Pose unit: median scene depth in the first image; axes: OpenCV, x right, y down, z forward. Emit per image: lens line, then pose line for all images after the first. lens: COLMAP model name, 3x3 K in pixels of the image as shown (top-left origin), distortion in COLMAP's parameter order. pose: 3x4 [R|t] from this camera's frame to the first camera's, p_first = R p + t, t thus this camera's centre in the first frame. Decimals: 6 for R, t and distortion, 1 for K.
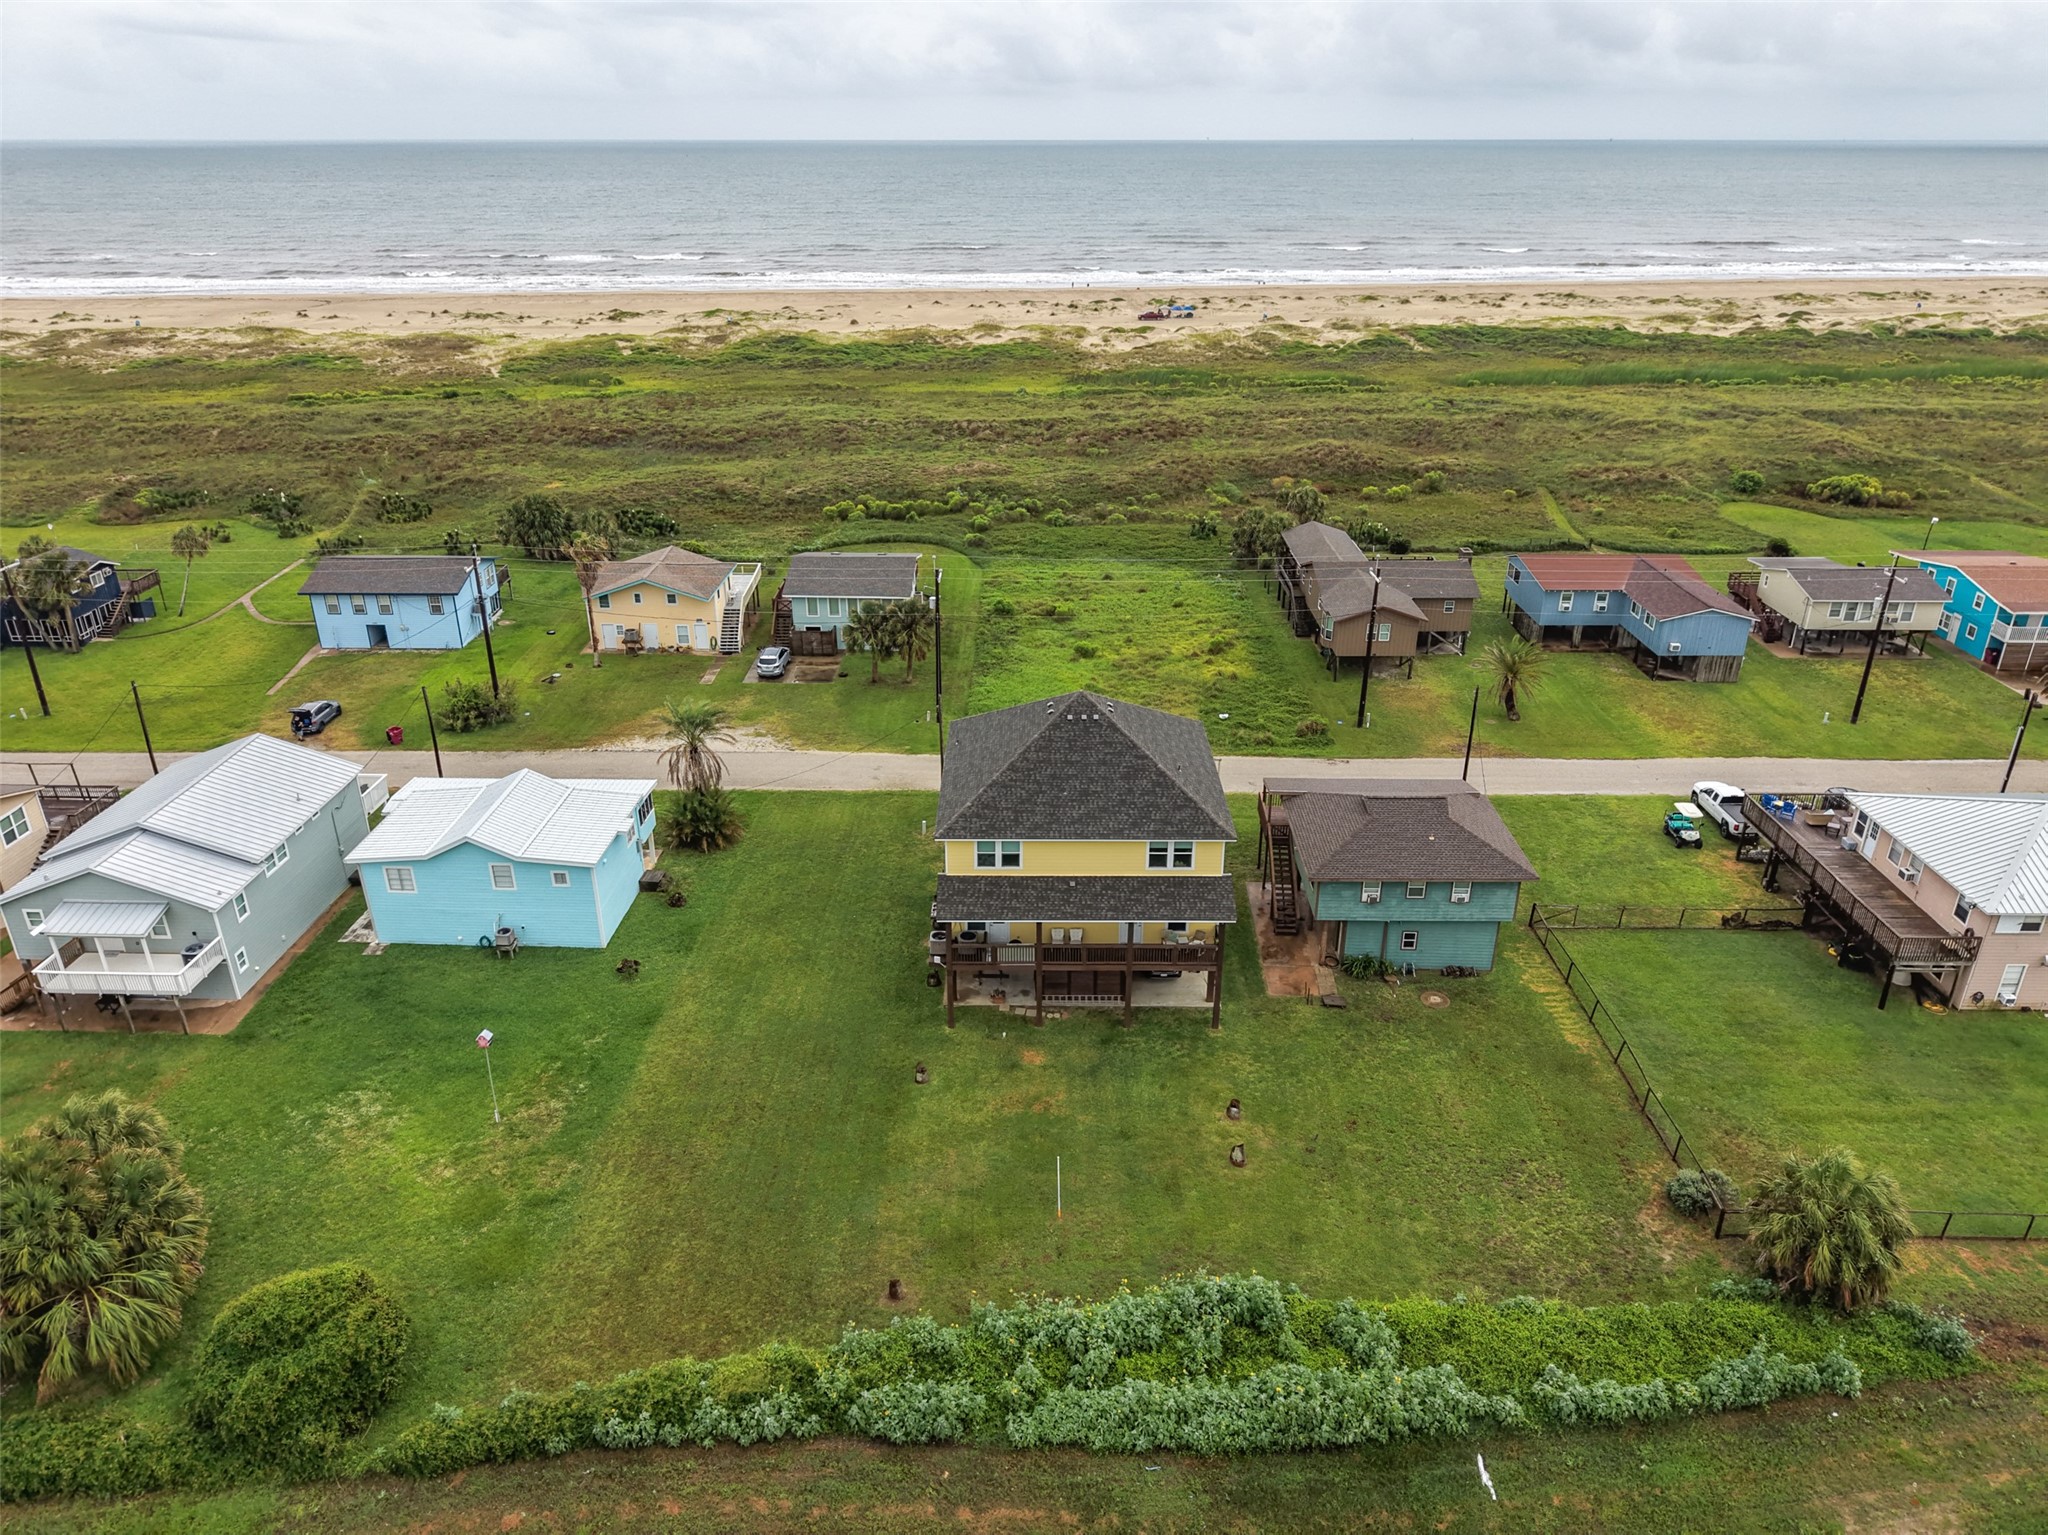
lens RADIAL K [[1390.7, 0, 1016.7], [0, 1390.7, 723.0], [0, 0, 1]] dist [0.046966, -0.060297]
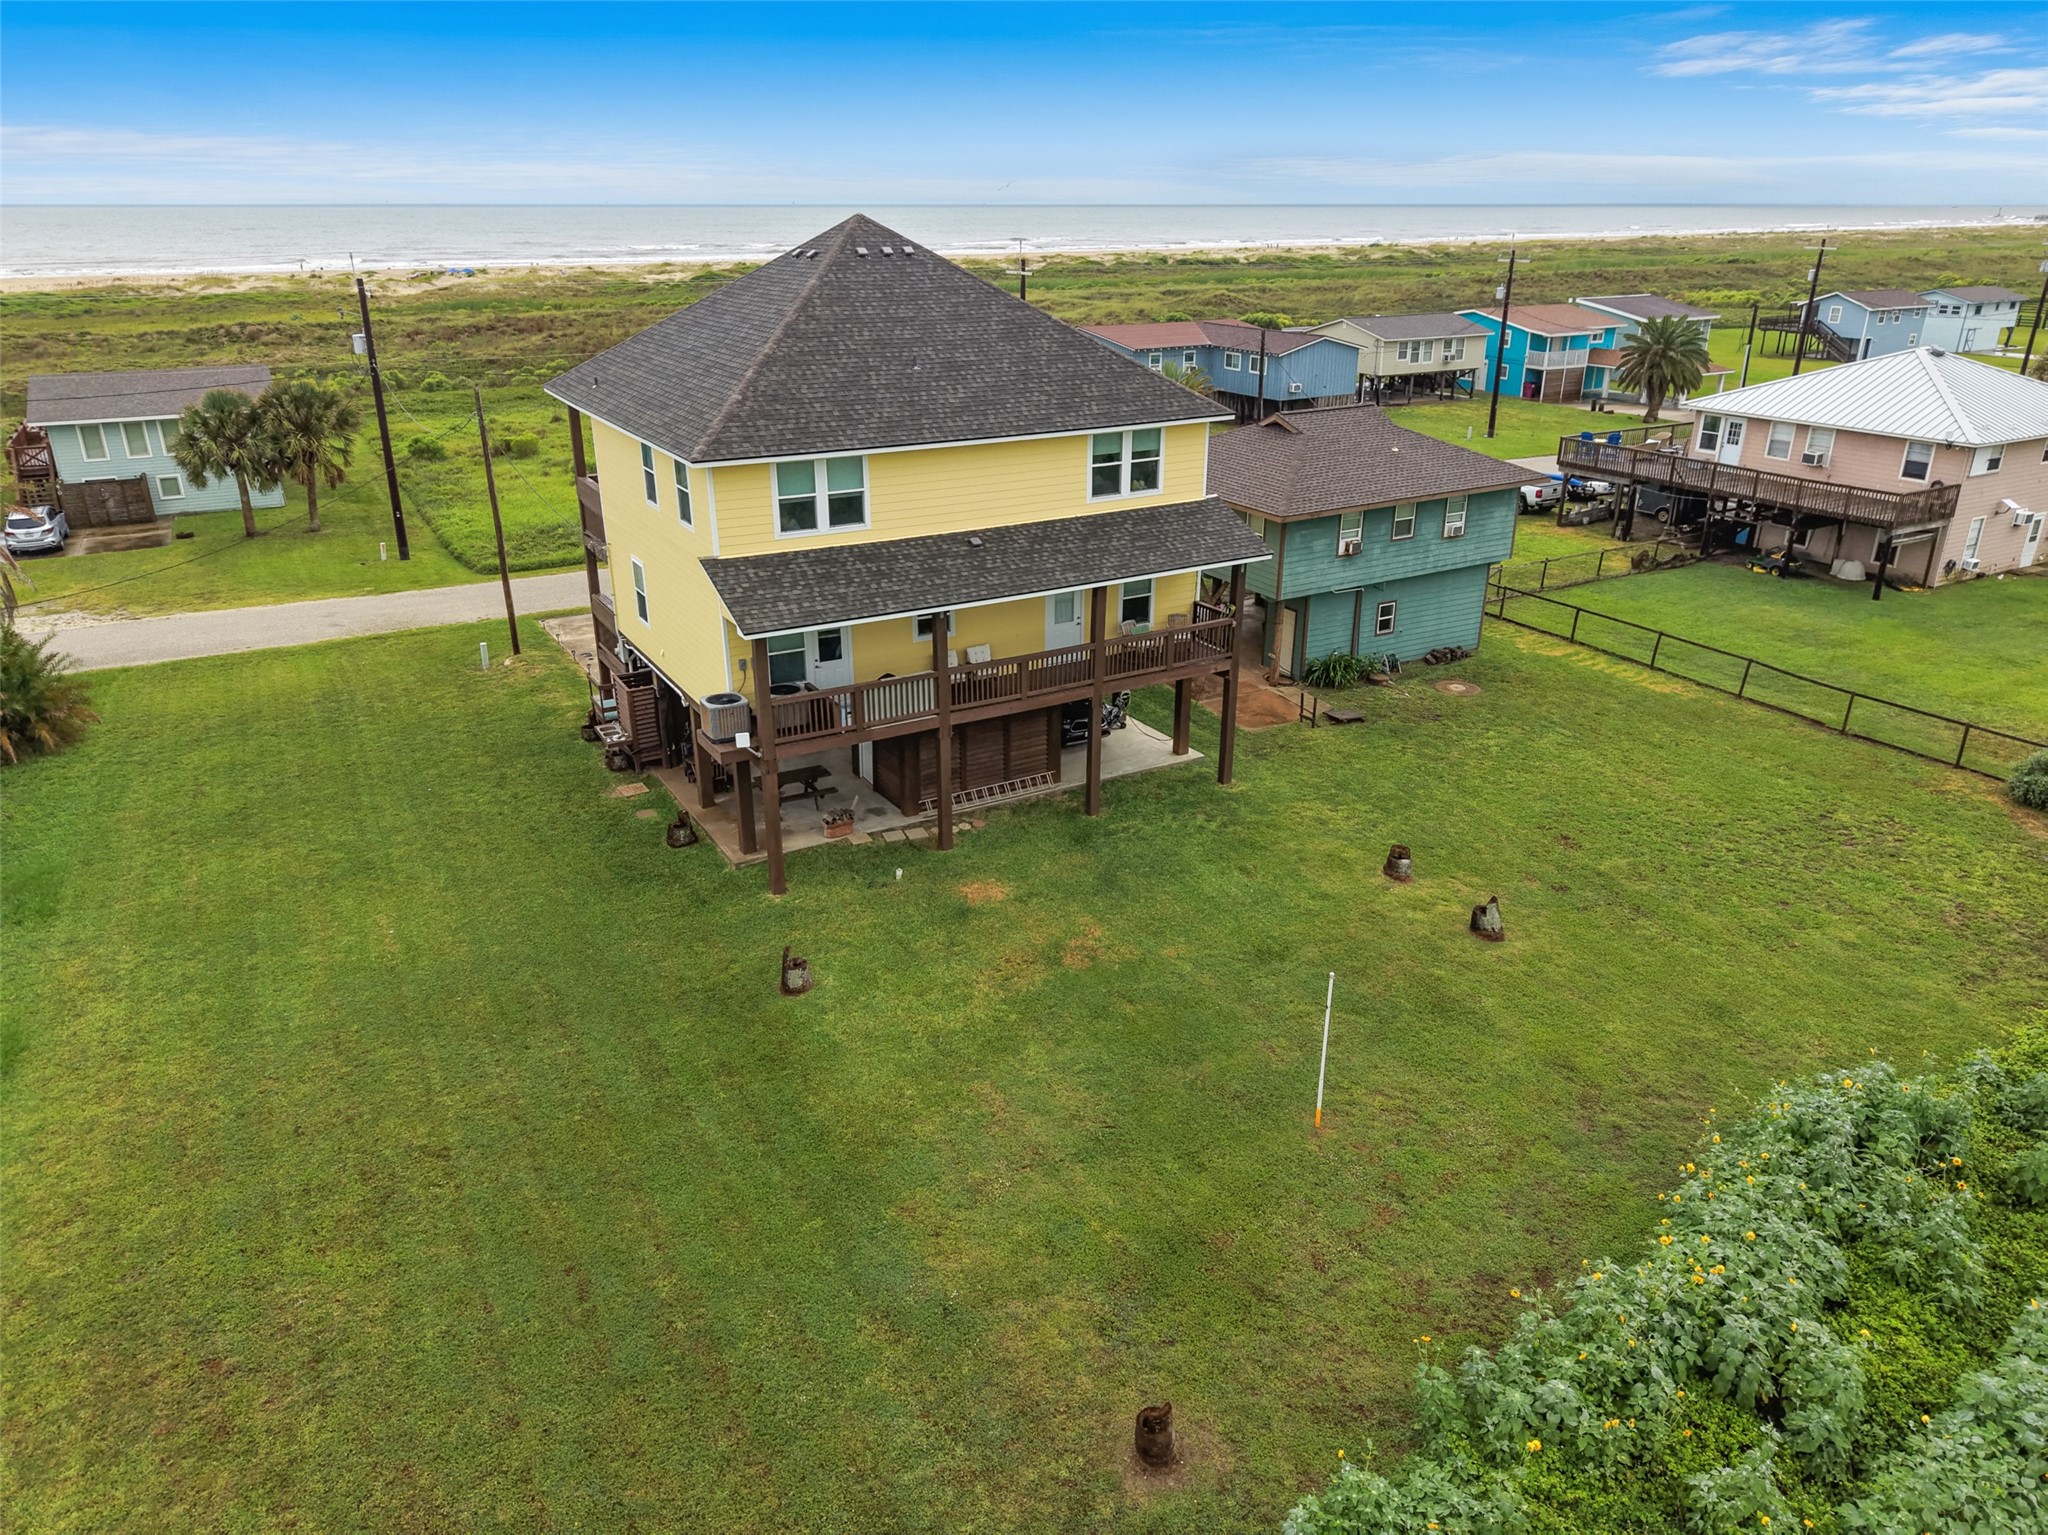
lens RADIAL K [[1371.0, 0, 1024.0], [0, 1371.0, 767.5], [0, 0, 1]] dist [0.029096, -0.033462]
pose [[0.862334, -0.189517, 0.469536, -0.180586], [0.194372, 0.980166, 0.038644, 0.171280], [-0.467547, 0.057940, 0.882067, 0.537357]]
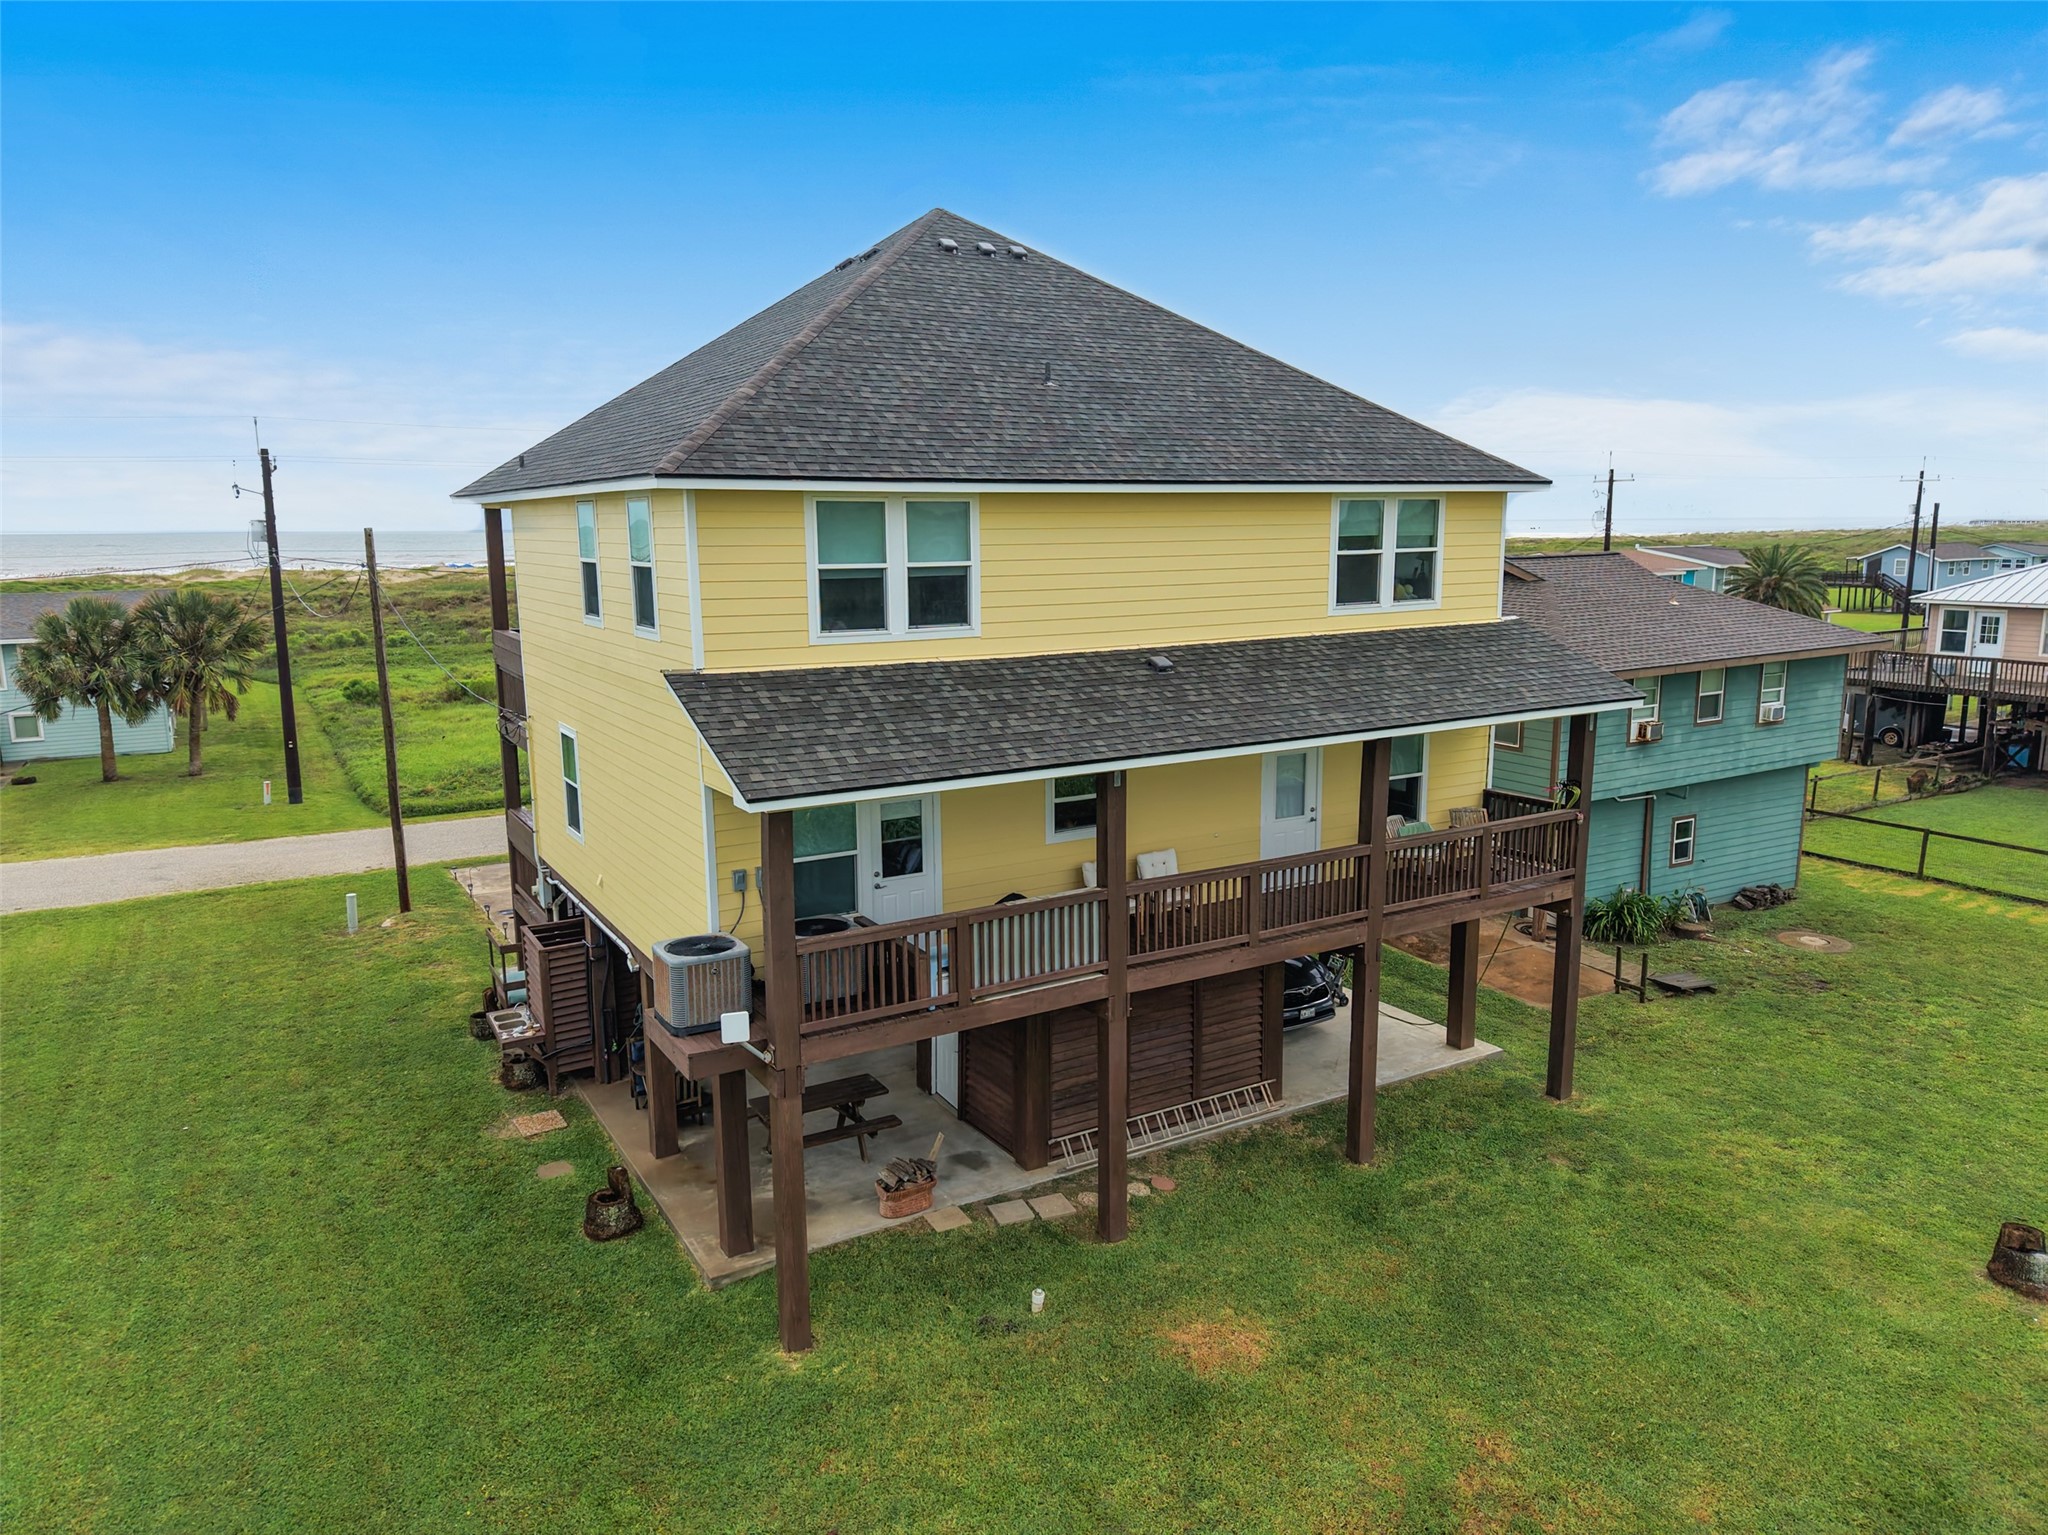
lens RADIAL K [[1371.0, 0, 1024.0], [0, 1371.0, 767.5], [0, 0, 1]] dist [0.029096, -0.033462]
pose [[0.856591, -0.095275, 0.507124, -0.118494], [0.206779, 0.963822, -0.168196, 0.168396], [-0.472752, 0.248938, 0.845302, 0.747897]]
